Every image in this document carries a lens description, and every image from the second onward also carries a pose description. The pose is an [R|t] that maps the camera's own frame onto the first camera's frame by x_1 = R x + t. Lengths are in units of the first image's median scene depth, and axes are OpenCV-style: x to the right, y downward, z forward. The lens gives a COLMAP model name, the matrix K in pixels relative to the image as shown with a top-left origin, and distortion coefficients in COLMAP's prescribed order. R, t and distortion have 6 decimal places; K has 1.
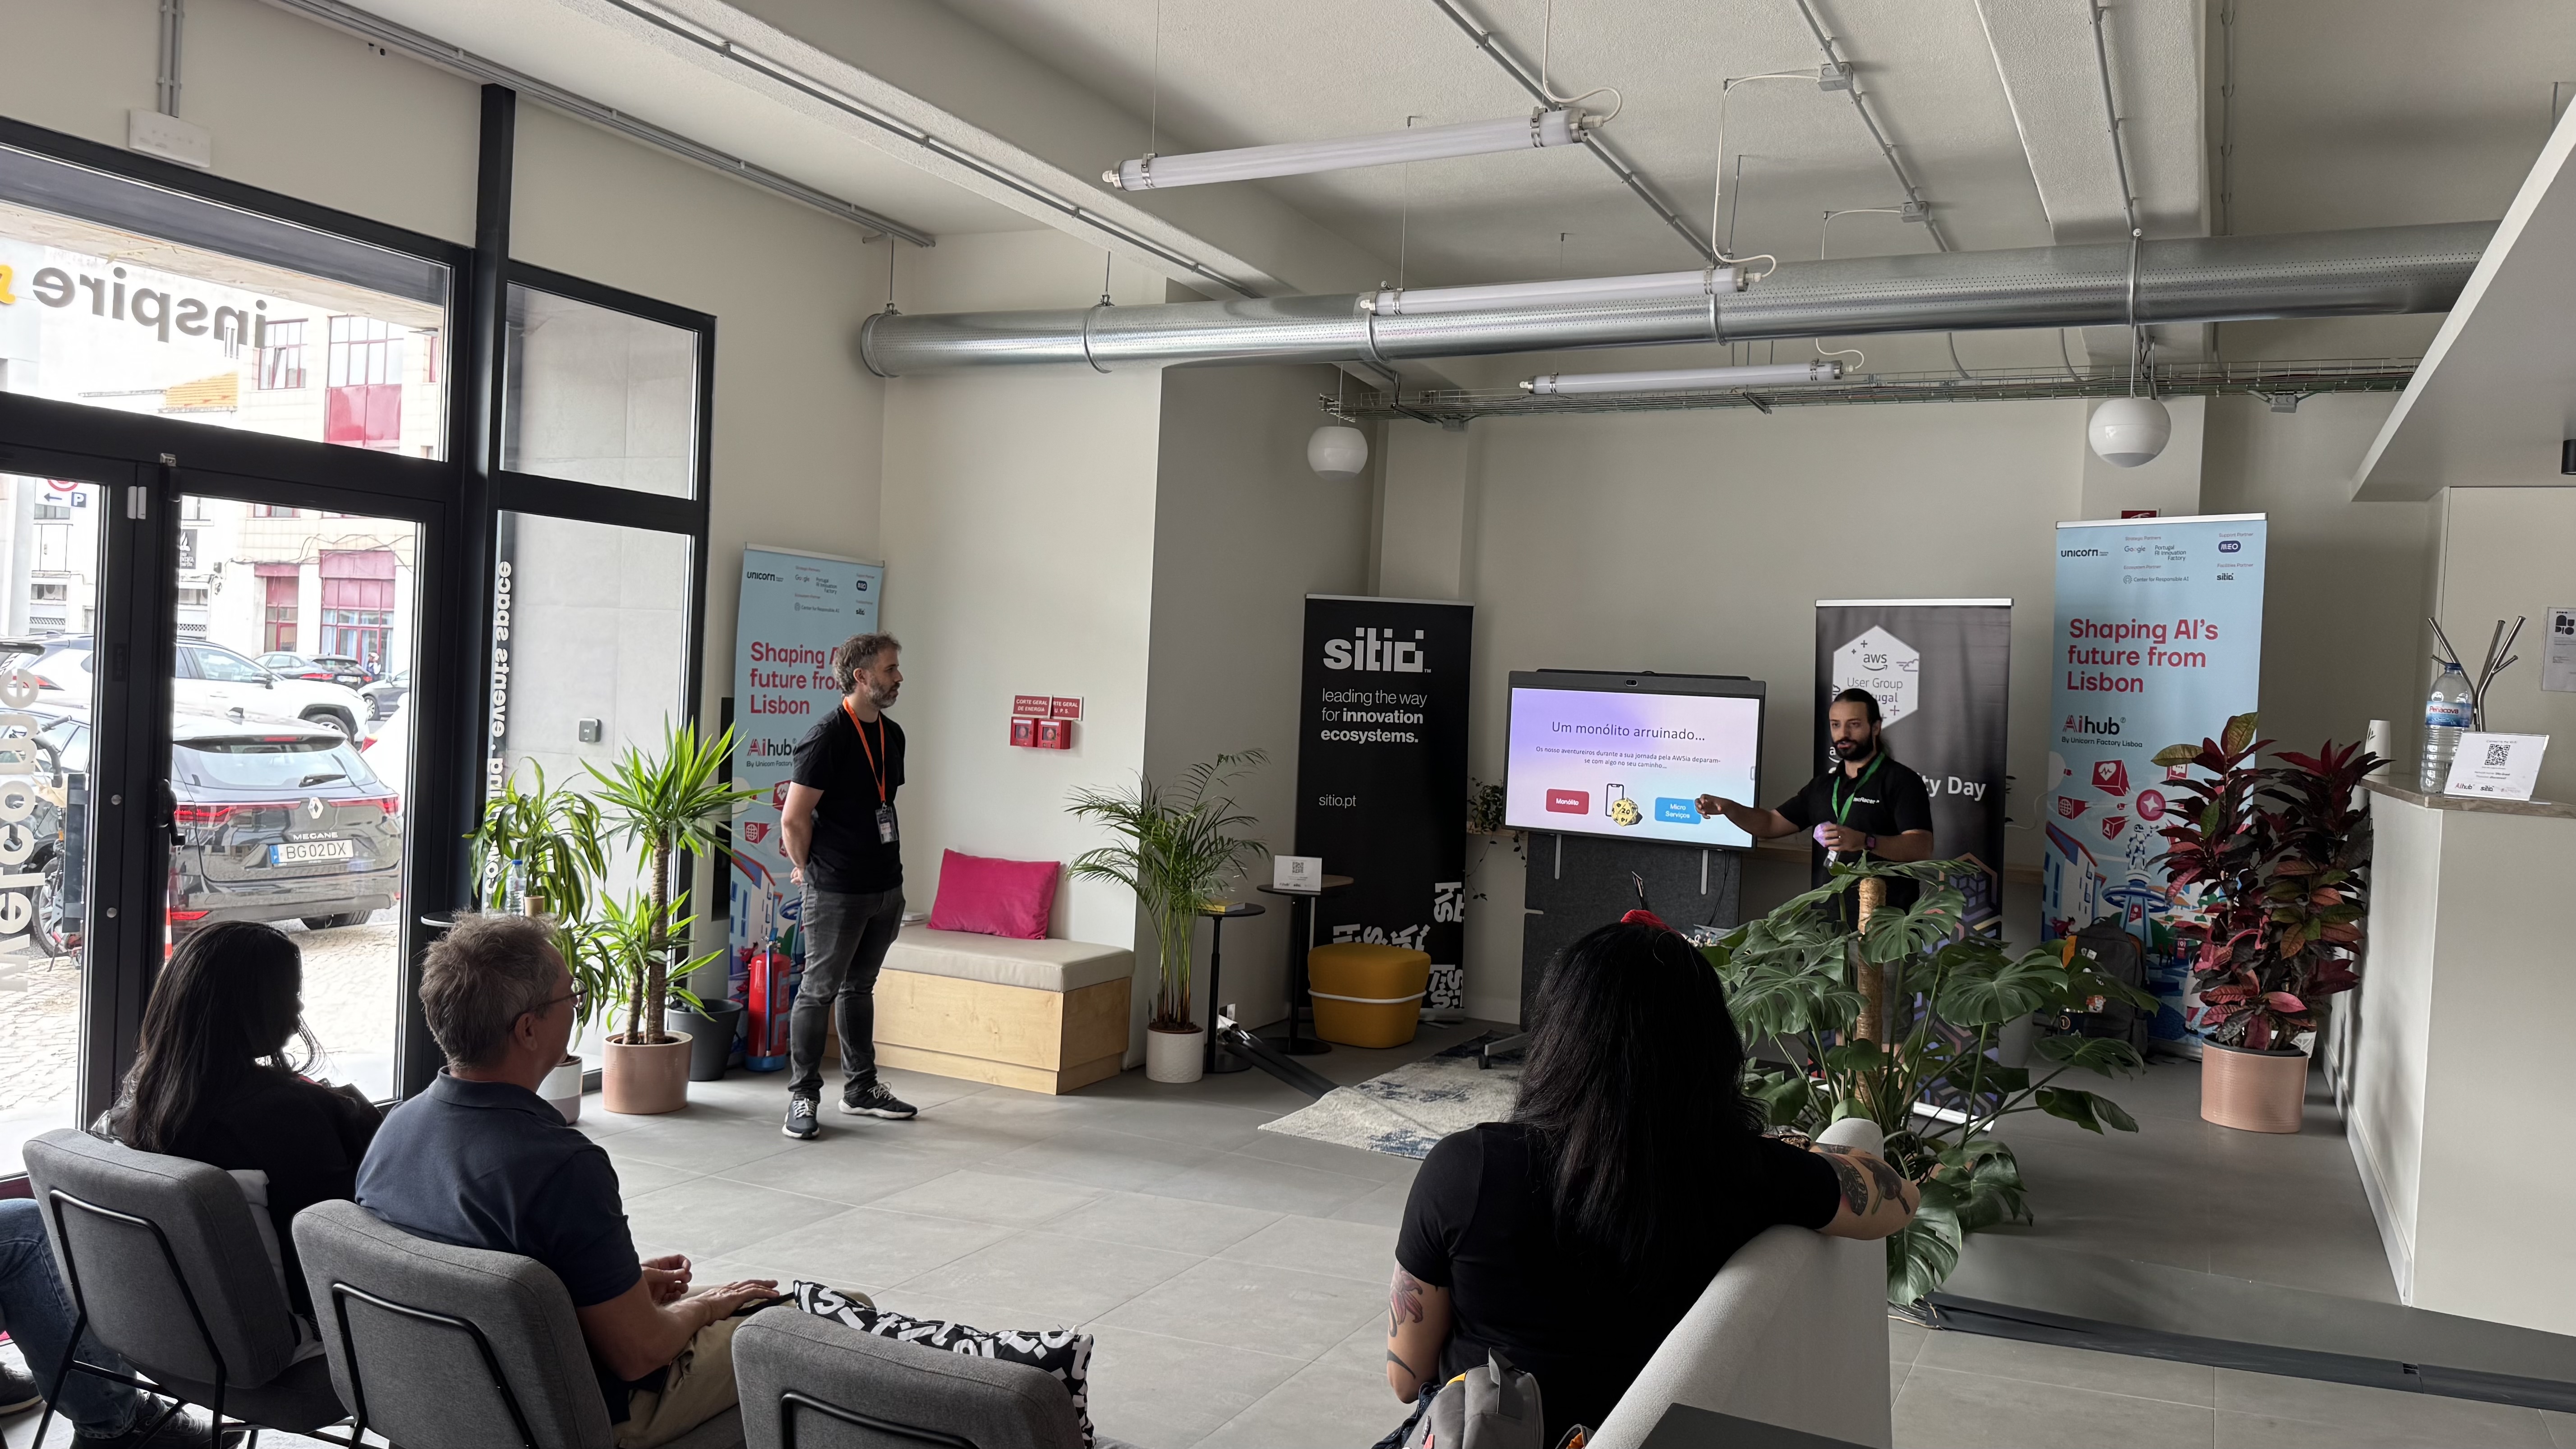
lens RADIAL K [[1806.8, 0, 1274.6], [0, 1806.8, 720.2], [0, 0, 1]] dist [0.014778, 0.000016]
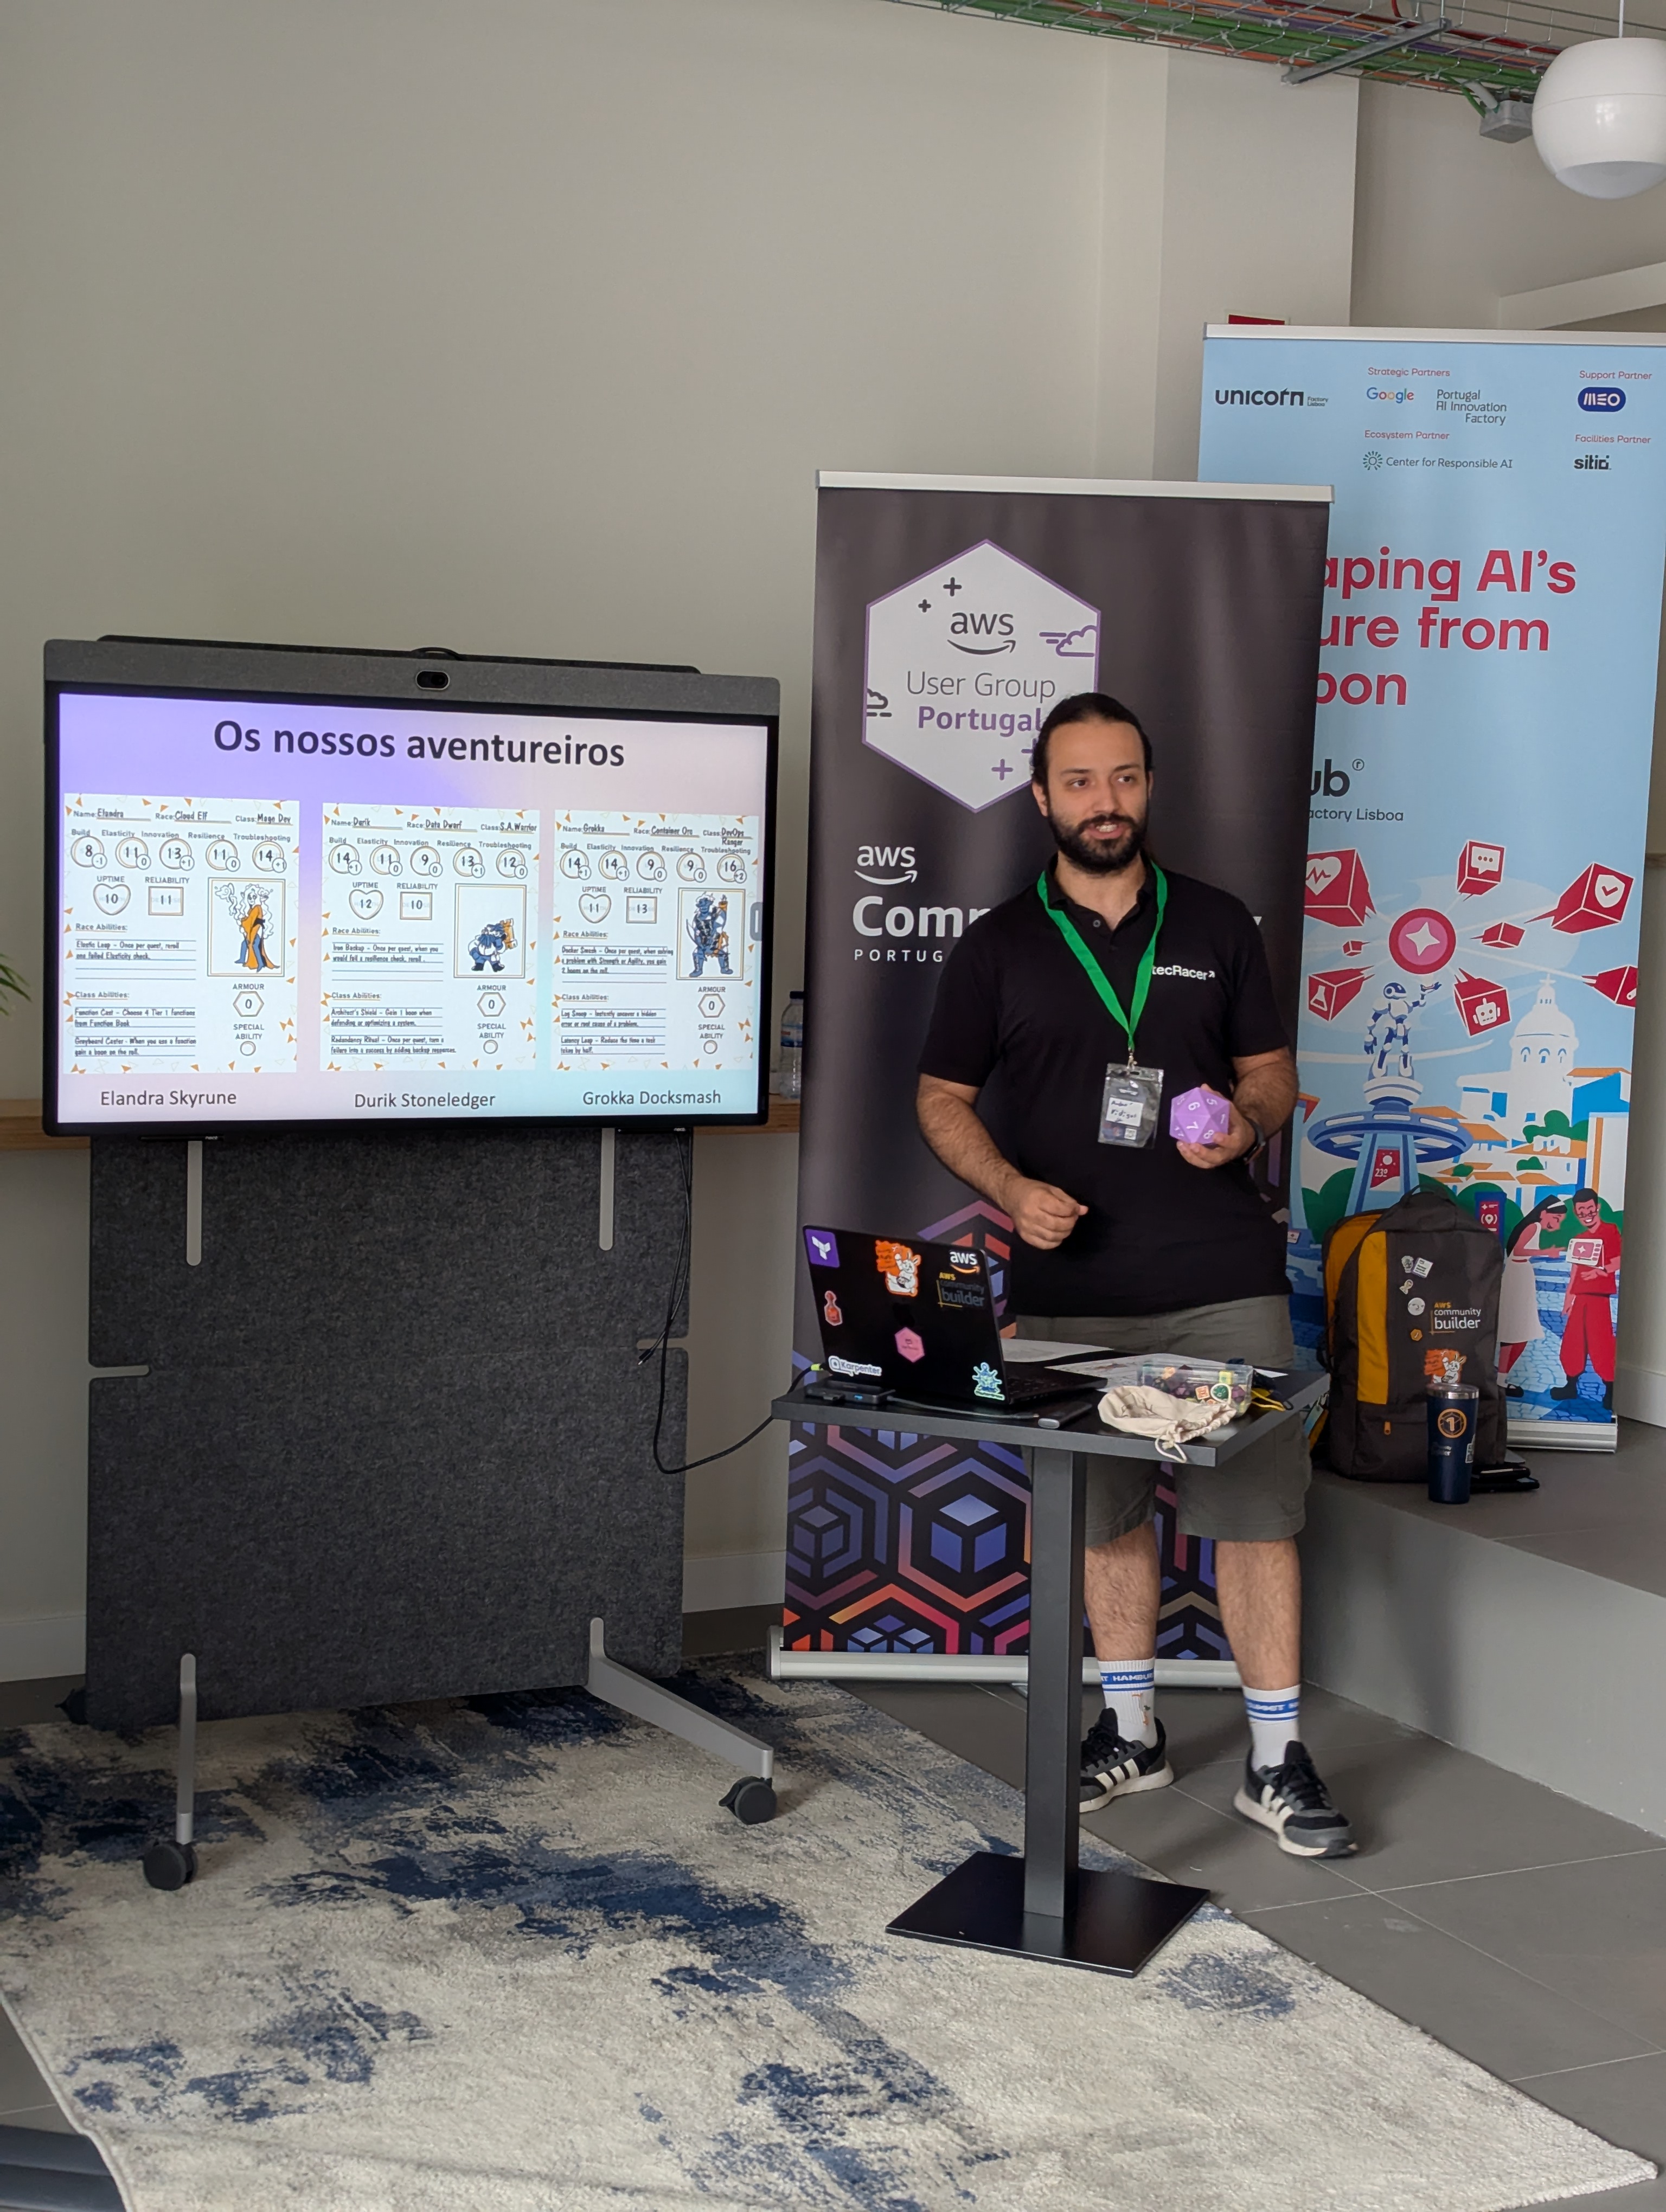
lens RADIAL K [[3067.3, 0, 838.0], [0, 3067.3, 1089.0], [0, 0, 1]] dist [0.075891, 0.000000]
pose [[0.592209, -0.100671, 0.799471, -0.223548], [0.018630, 0.993610, 0.111317, -0.006758], [-0.805569, -0.051029, 0.590300, 0.543499]]
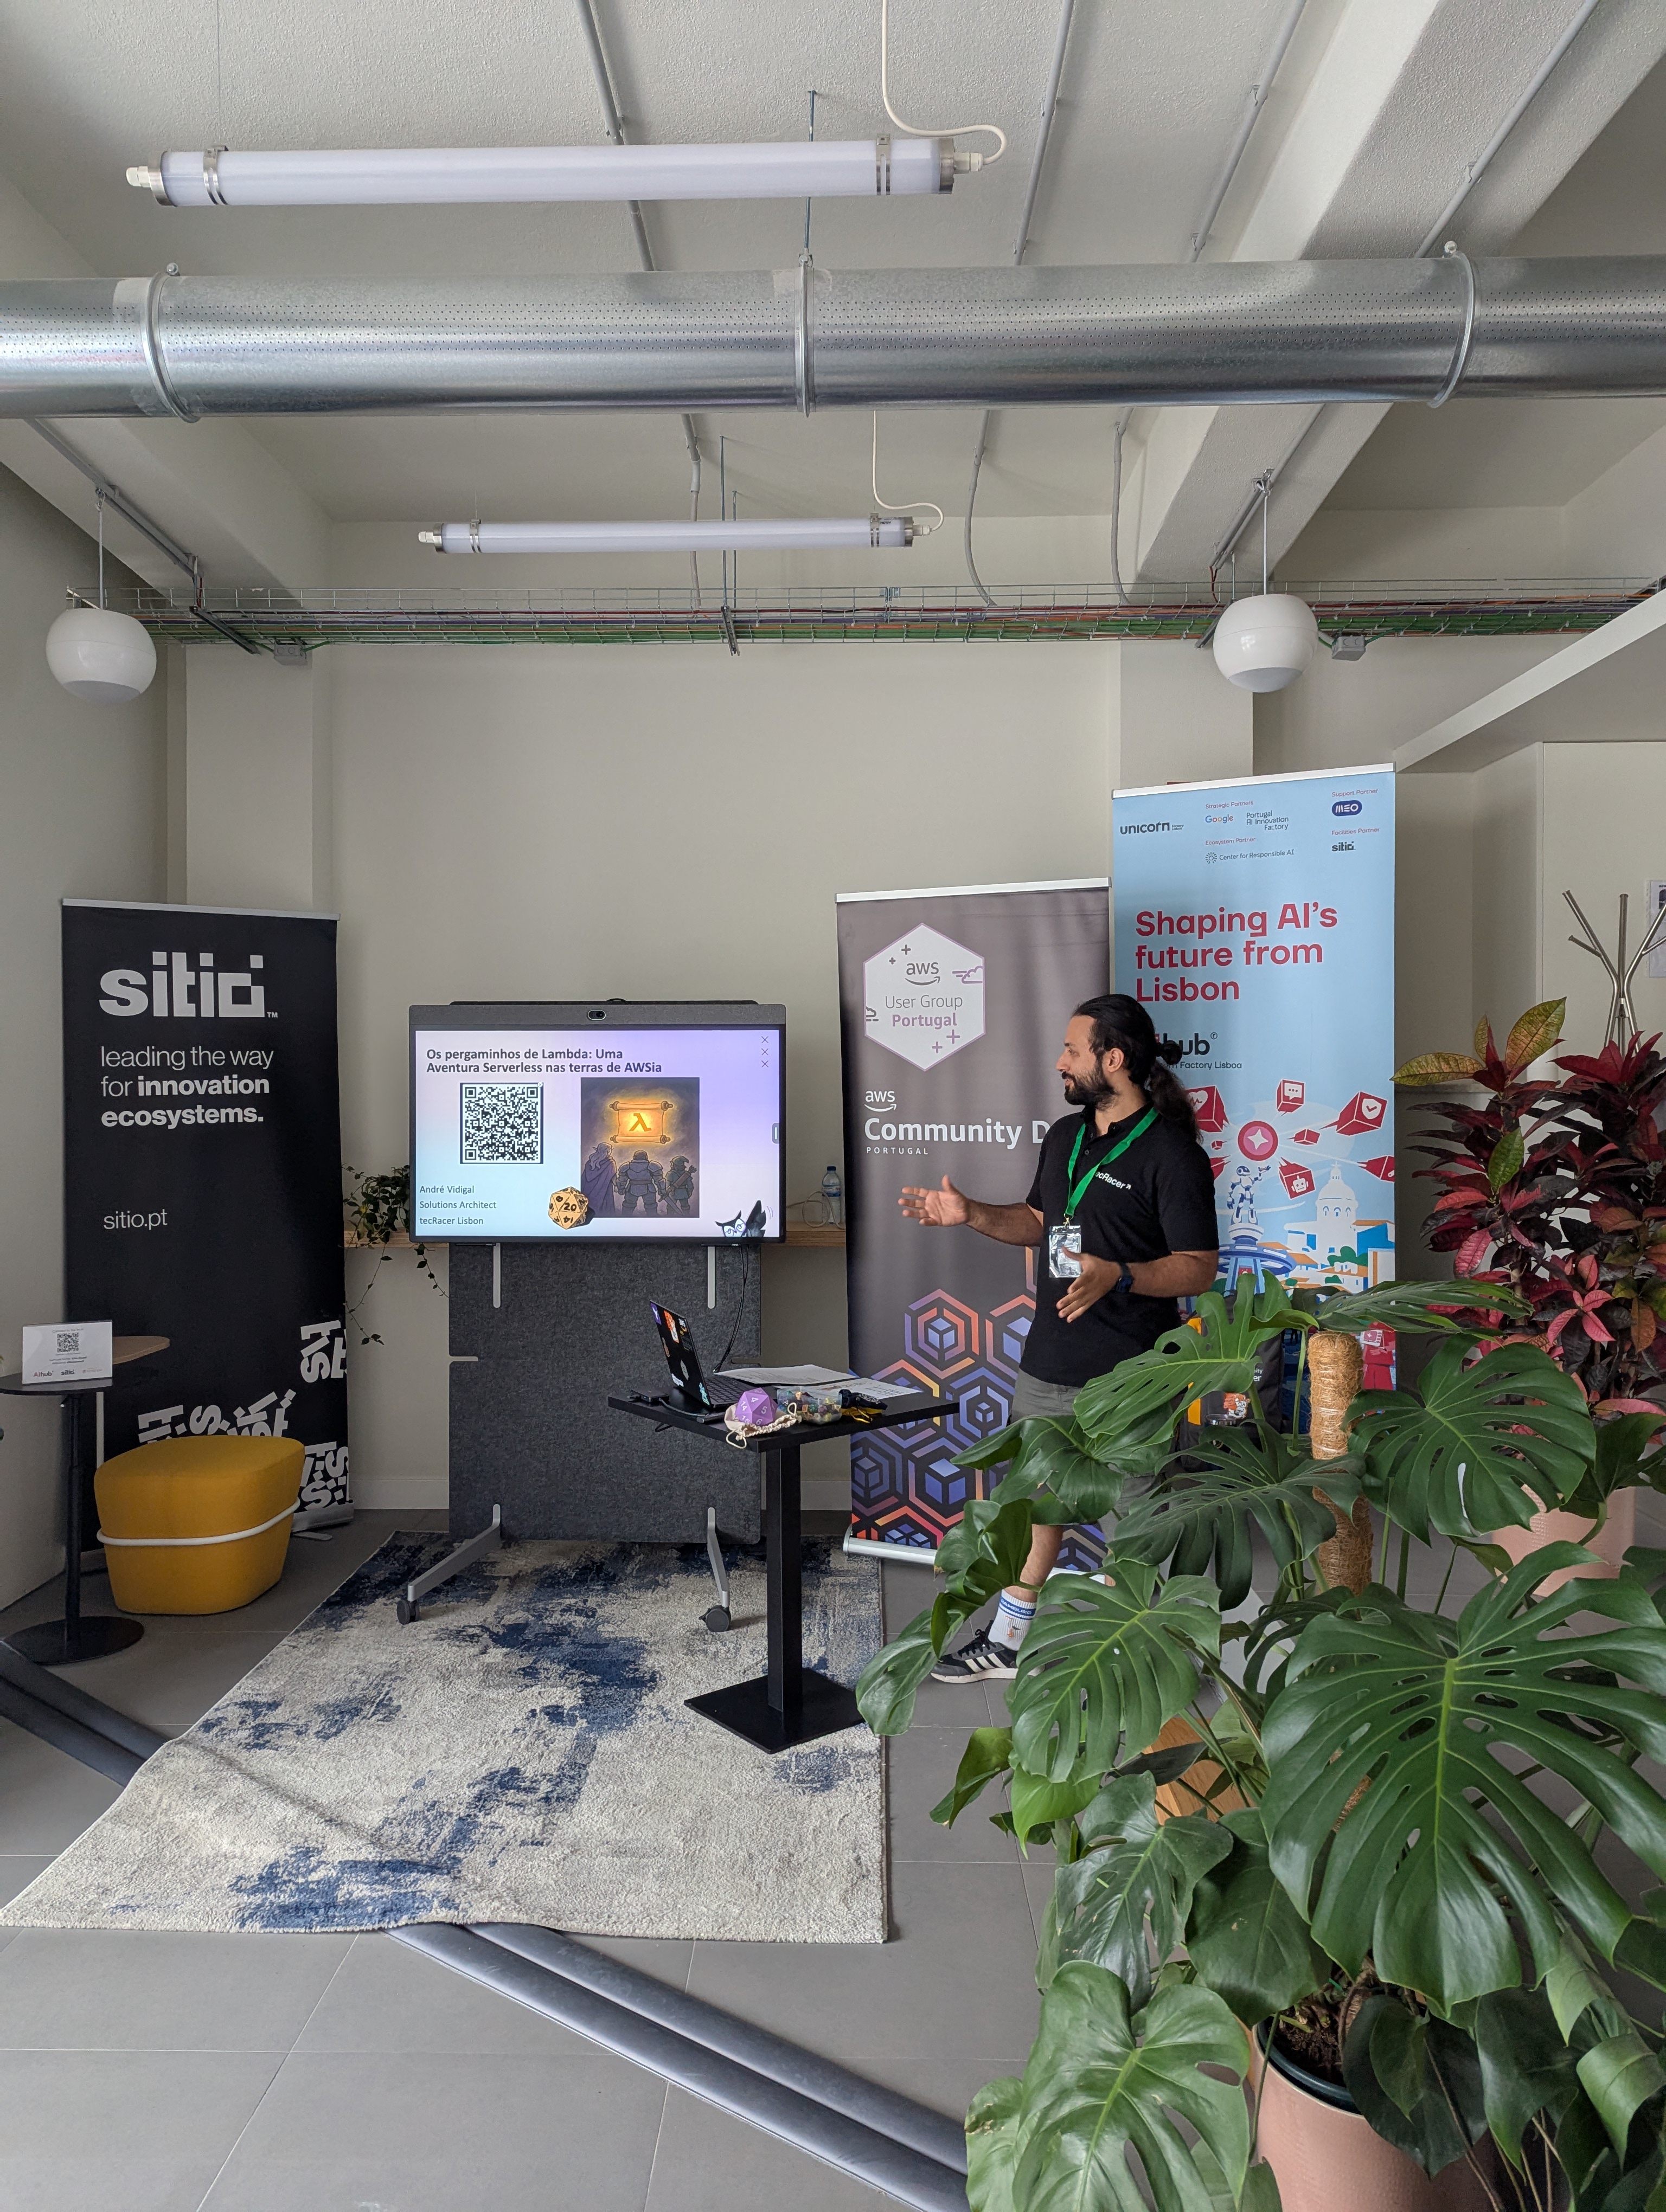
lens RADIAL K [[1539.1, 0, 804.9], [0, 1539.1, 1070.6], [0, 0, 1]] dist [0.051647, 0.005966]
pose [[0.900608, -0.049355, 0.431821, 0.013176], [0.054886, 0.998493, -0.000346, 0.004698], [-0.431153, 0.024013, 0.901959, 0.403226]]
